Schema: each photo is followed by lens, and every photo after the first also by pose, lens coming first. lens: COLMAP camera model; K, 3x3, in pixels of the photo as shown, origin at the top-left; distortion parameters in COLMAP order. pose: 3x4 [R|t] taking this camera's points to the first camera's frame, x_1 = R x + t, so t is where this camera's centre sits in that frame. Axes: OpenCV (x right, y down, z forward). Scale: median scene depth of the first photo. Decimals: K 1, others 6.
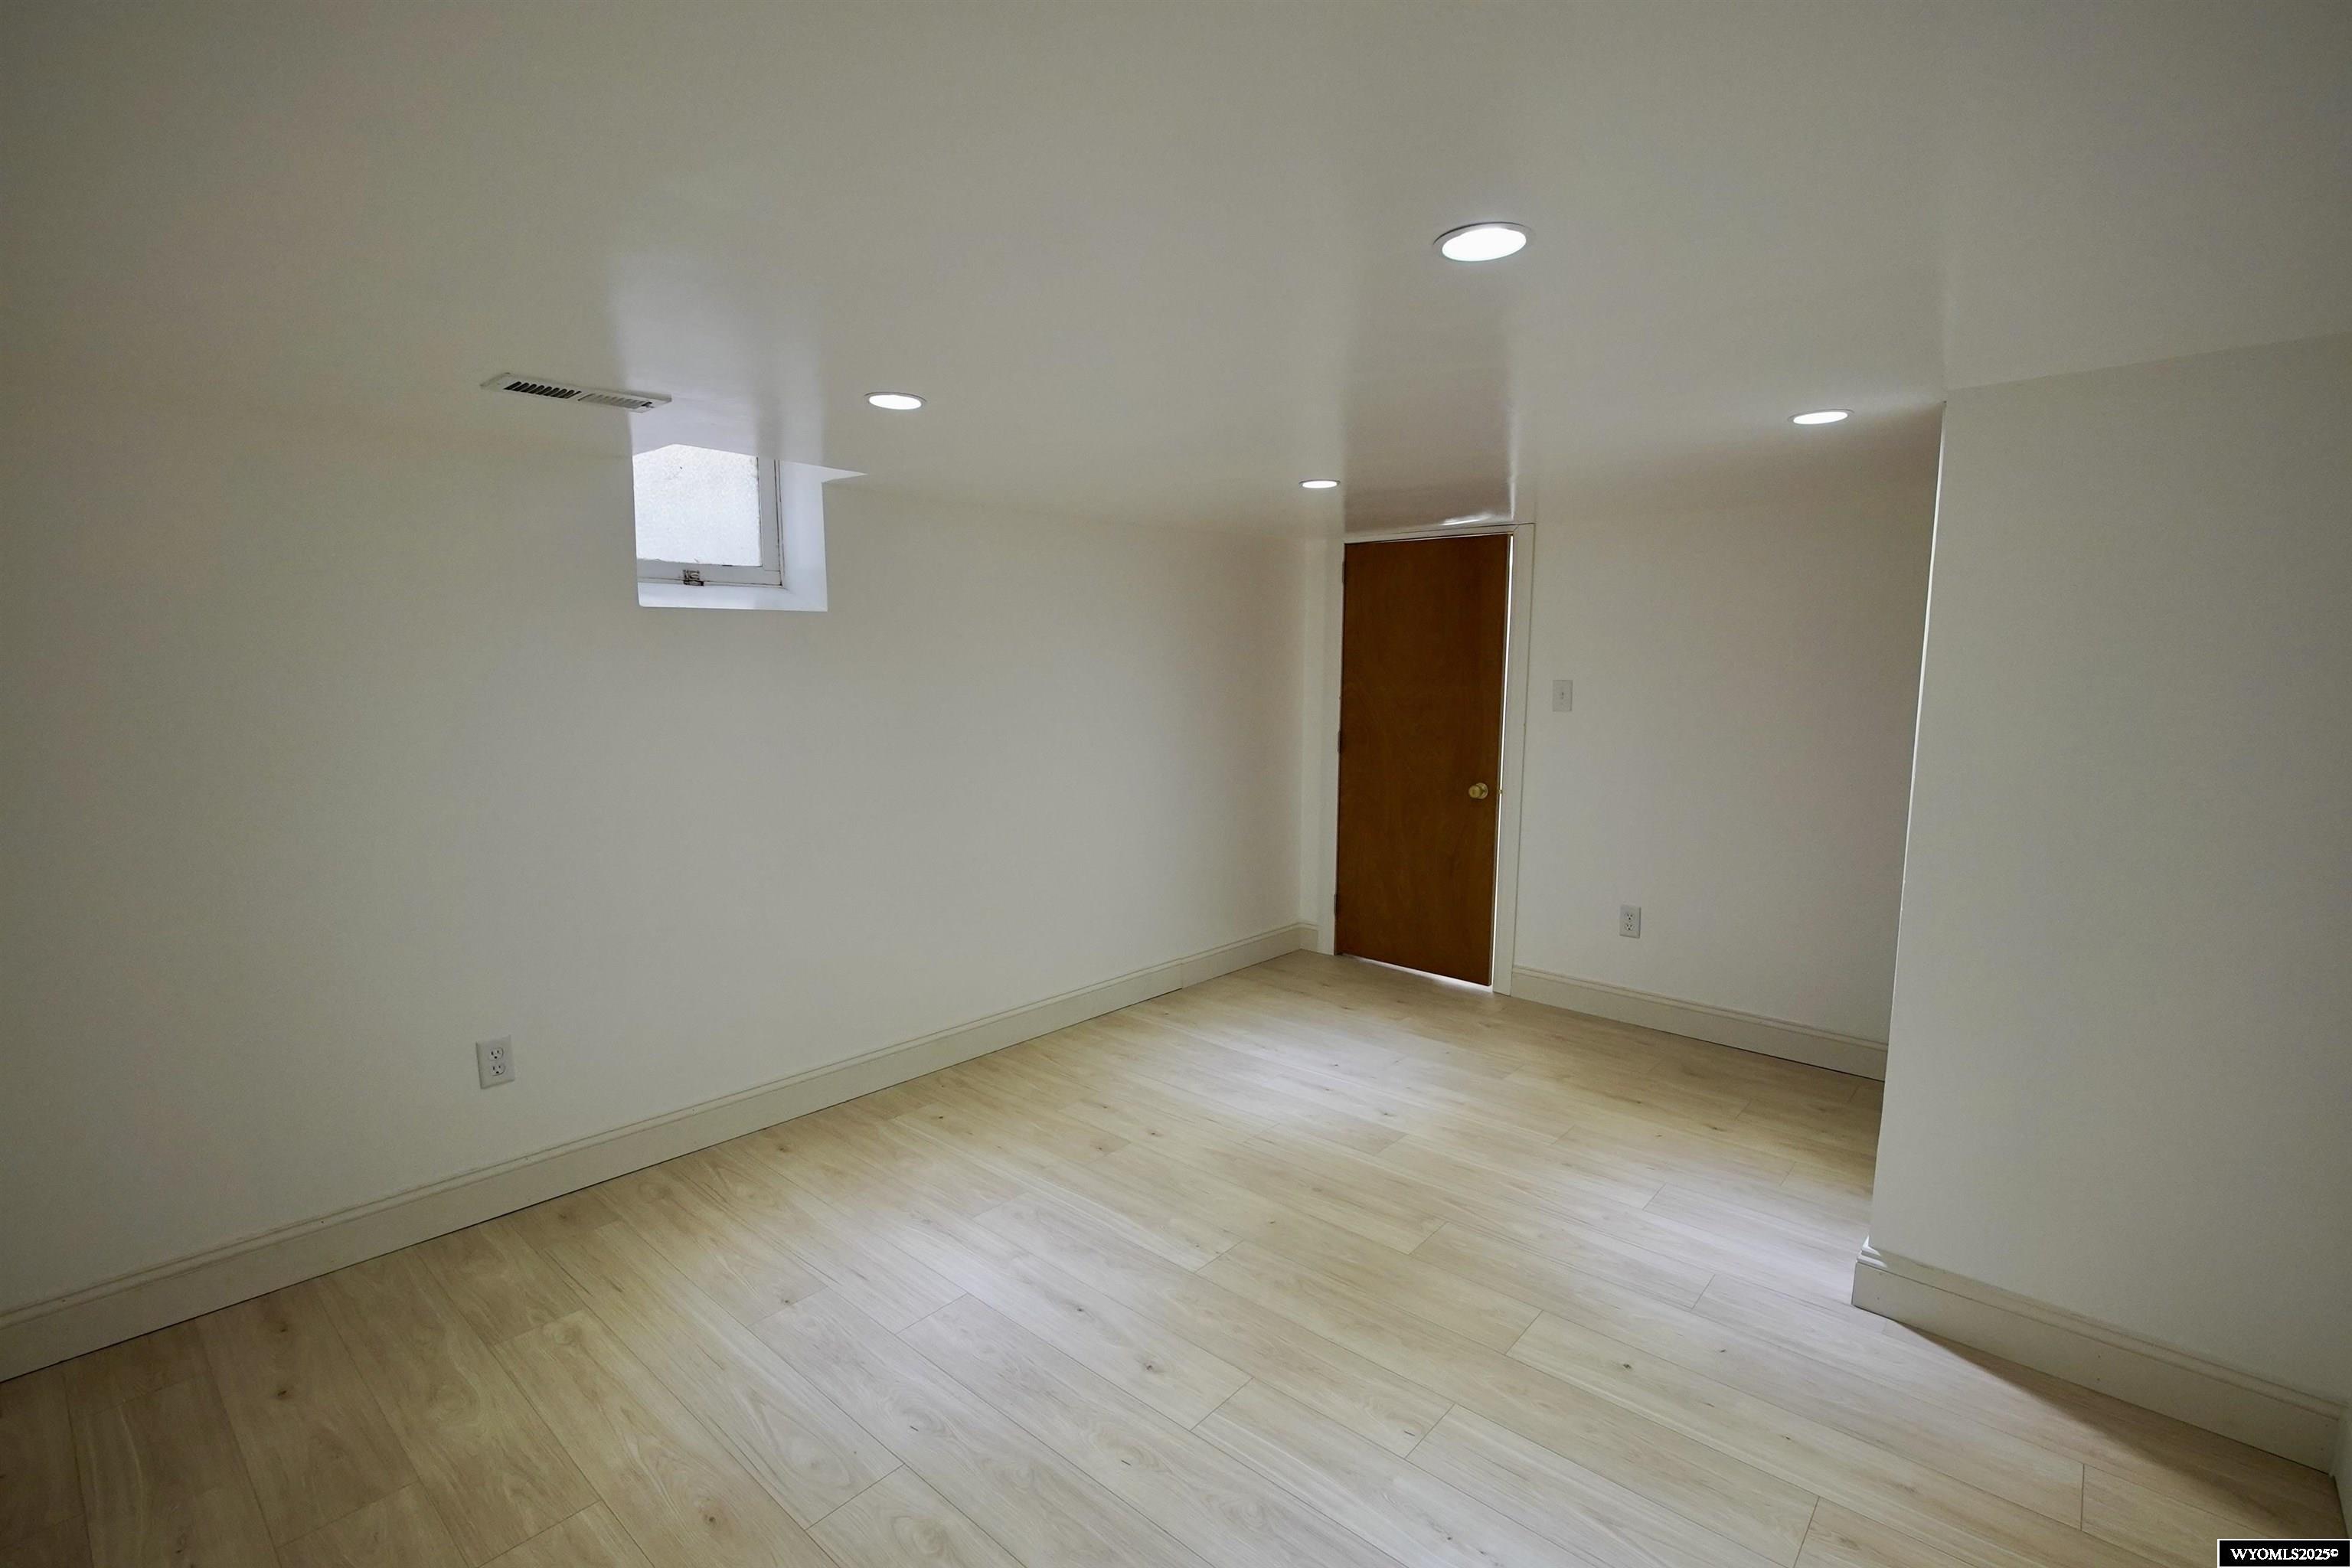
lens RADIAL K [[1100.5, 0, 1176.0], [0, 1100.5, 784.0], [0, 0, 1]] dist [0.000469, 0.000419]
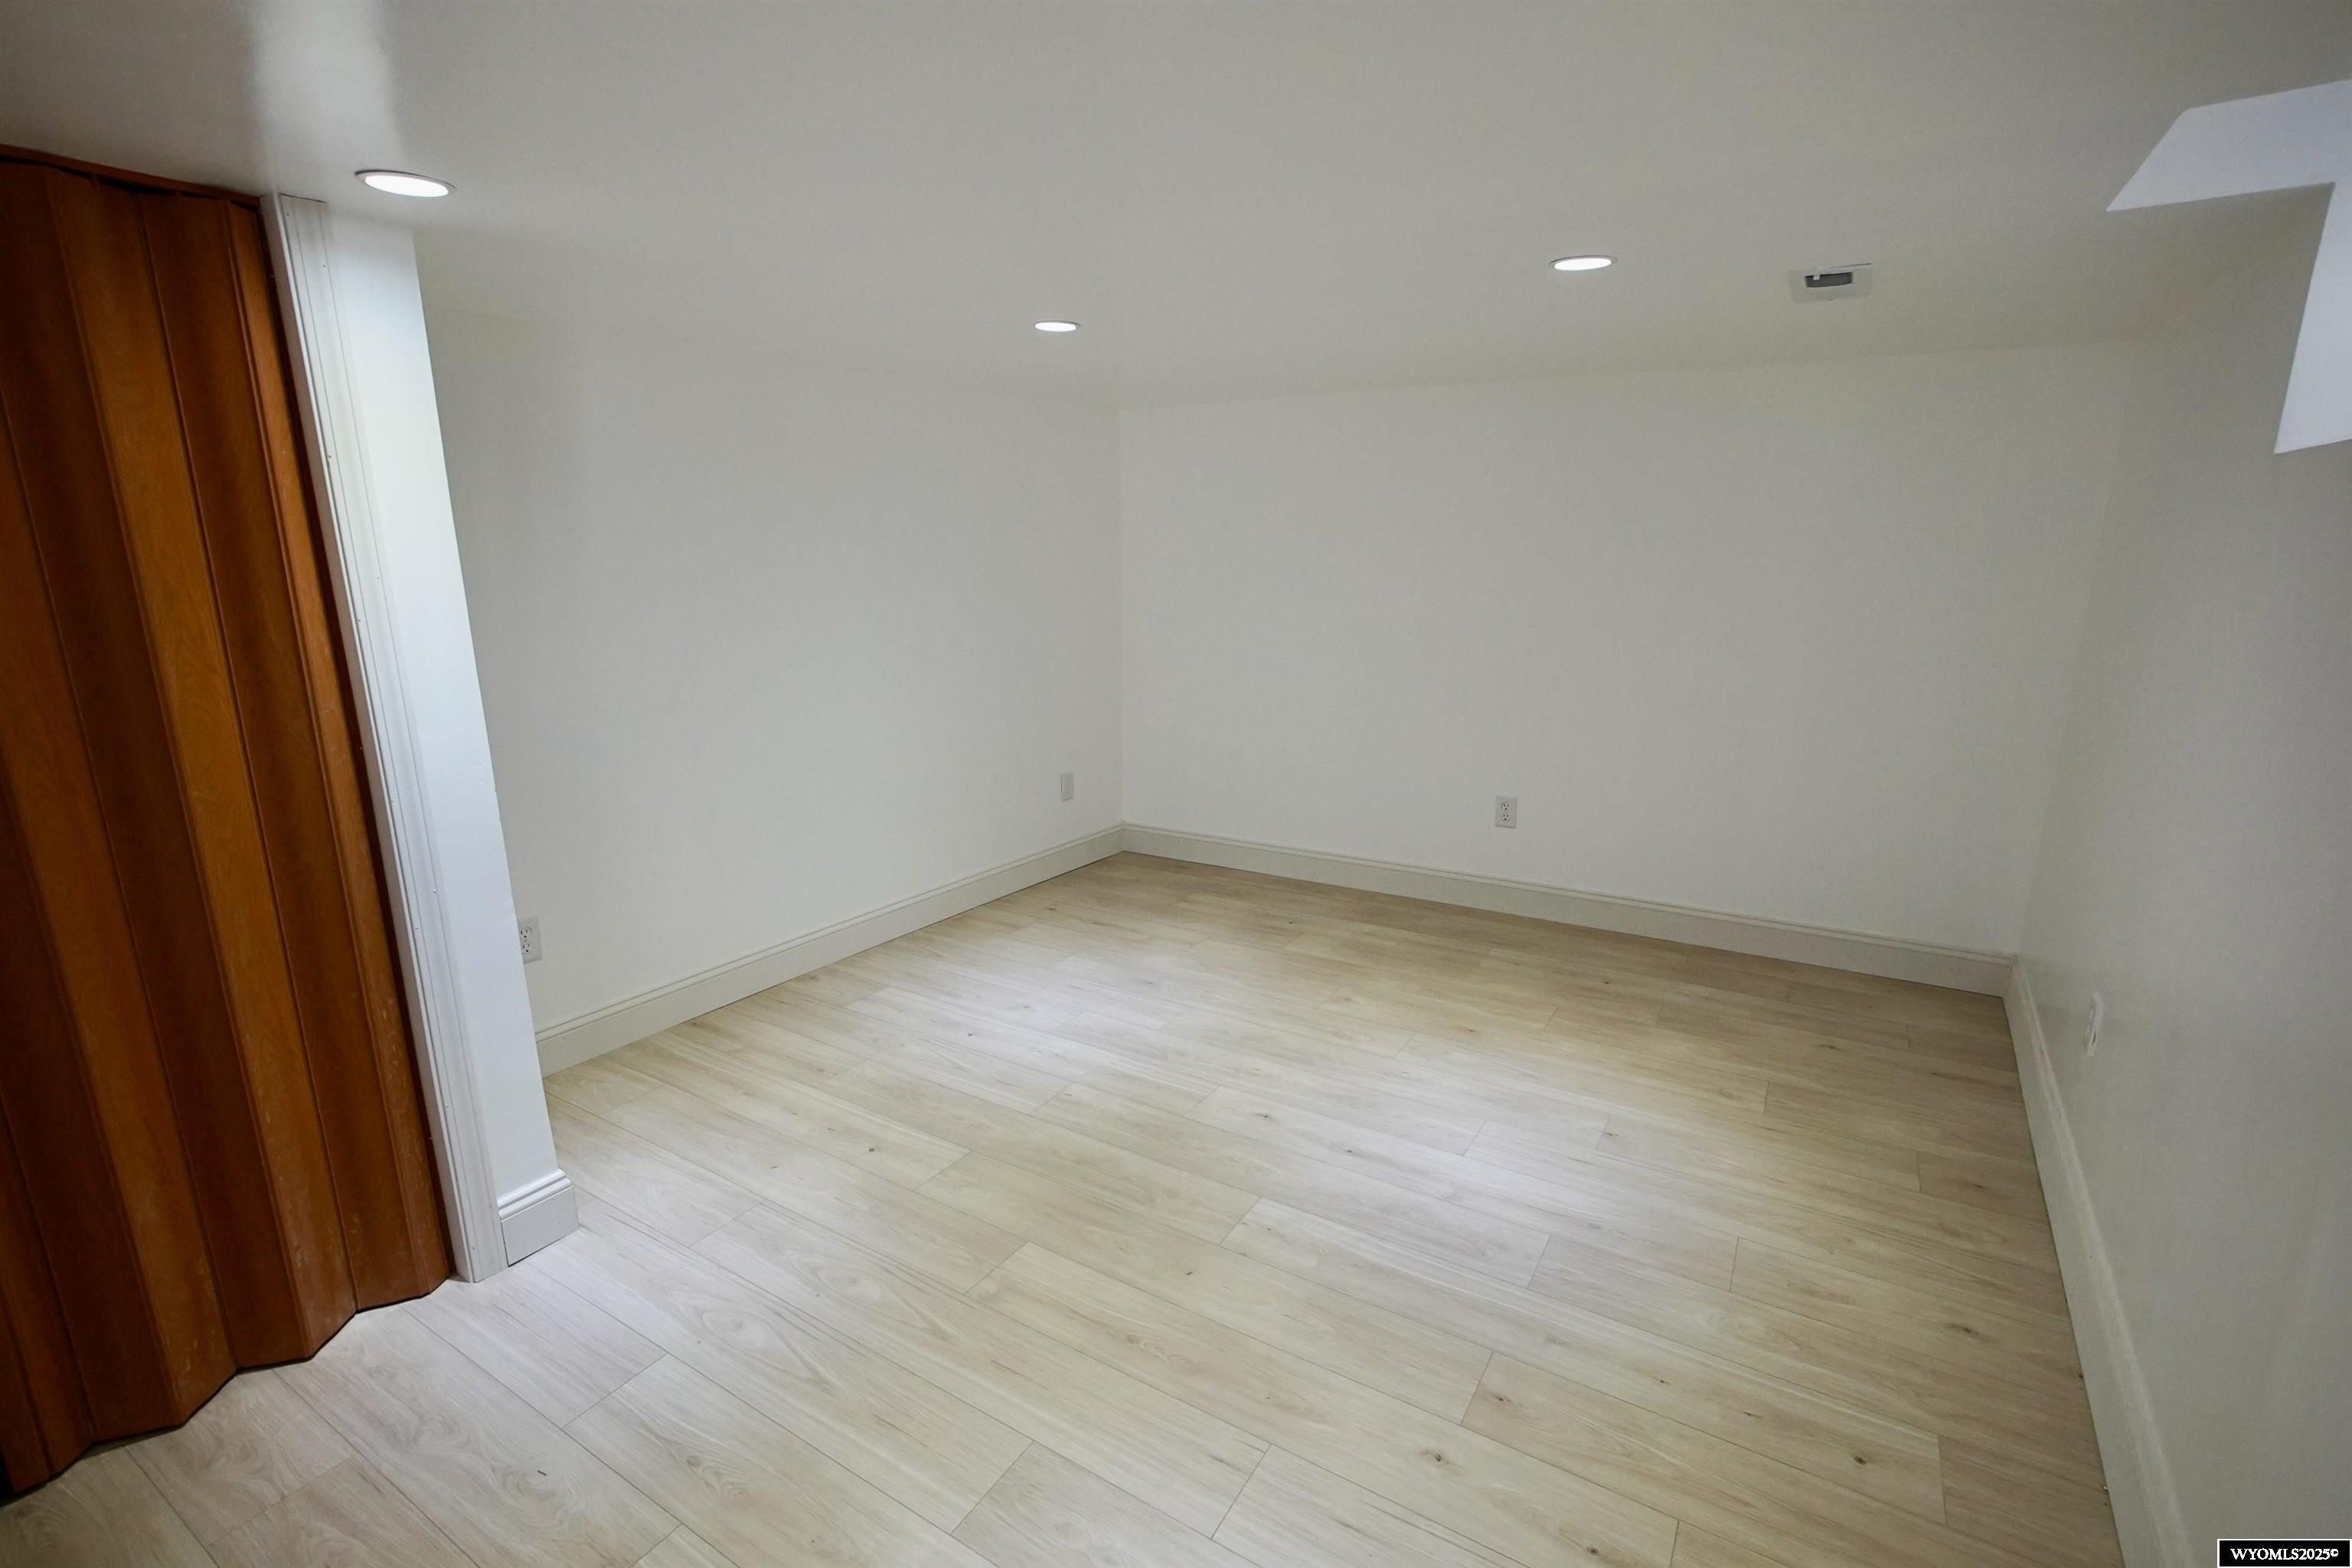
lens RADIAL K [[1073.1, 0, 1176.0], [0, 1073.1, 784.0], [0, 0, 1]] dist [-0.000021, 0.000058]
pose [[-0.985801, 0.037324, -0.163717, 0.219821], [-0.021865, 0.938151, 0.345536, -0.203990], [0.166488, 0.344210, -0.924014, 1.662495]]
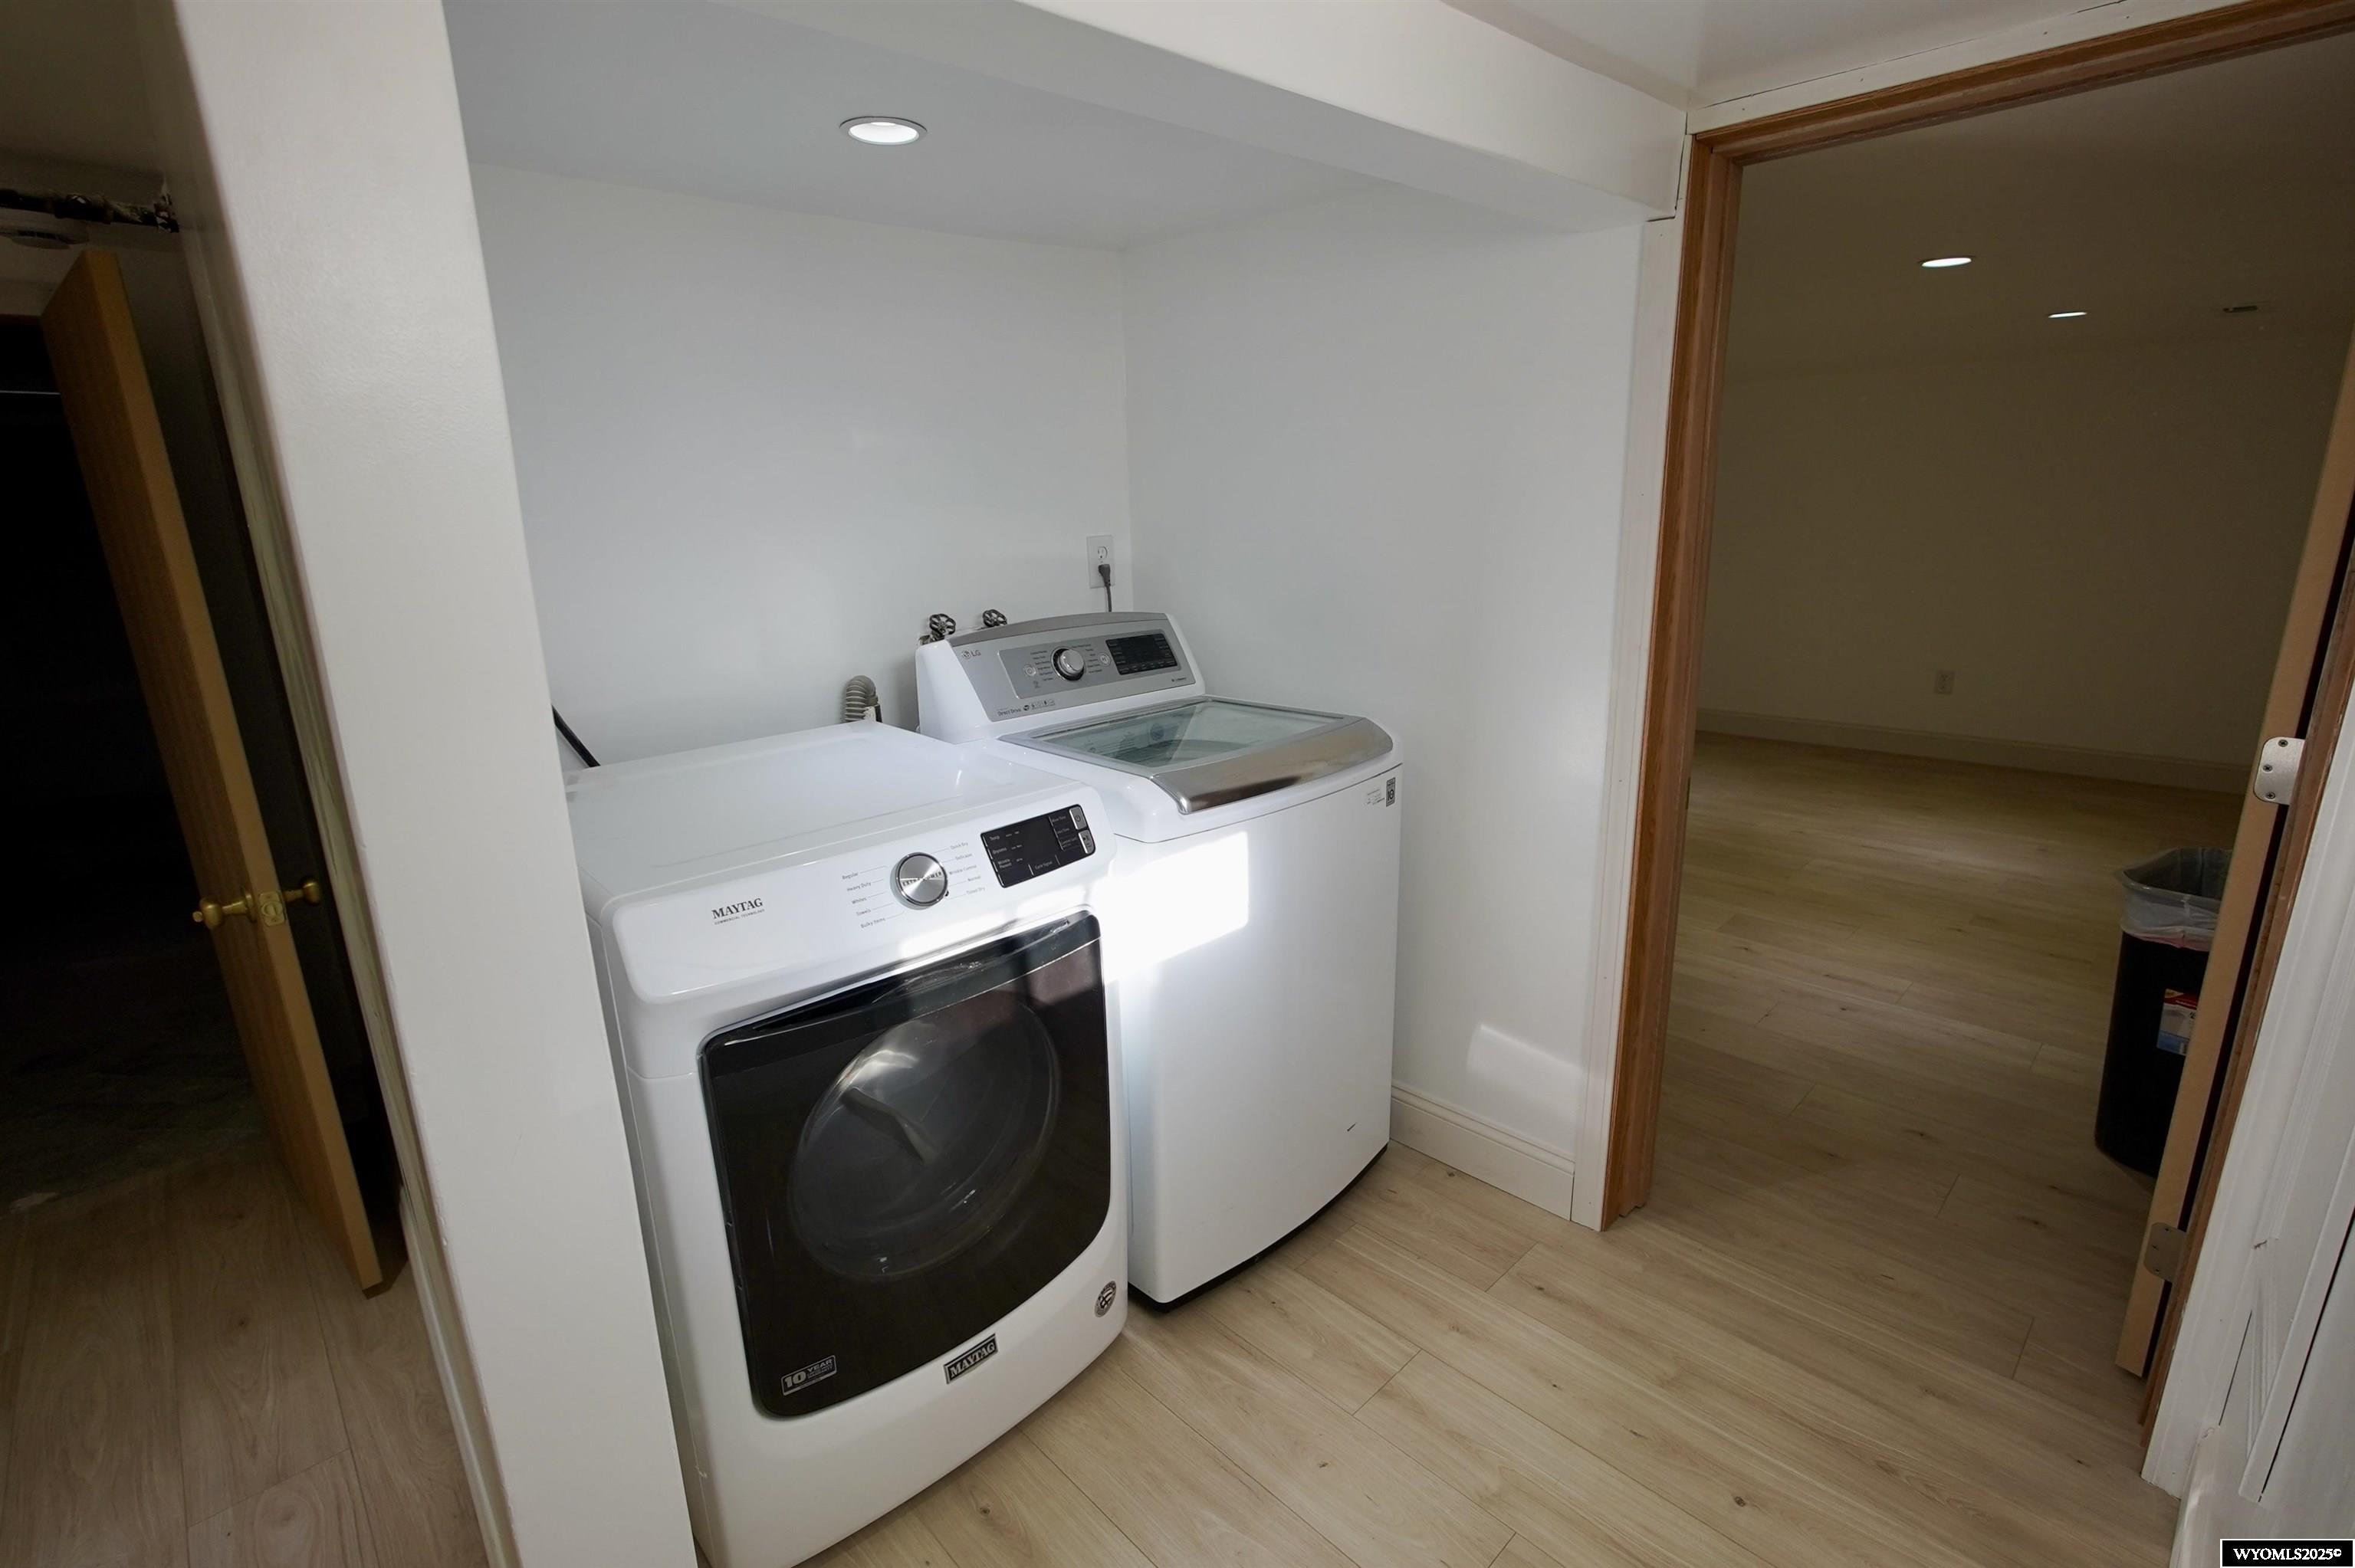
lens RADIAL K [[1101.8, 0, 1177.5], [0, 1101.8, 784.0], [0, 0, 1]] dist [0.000469, 0.000419]
pose [[-0.997145, 0.000779, 0.075503, 0.820009], [0.029423, 0.924917, 0.379030, -0.307666], [-0.069539, 0.380169, -0.922299, 2.471496]]
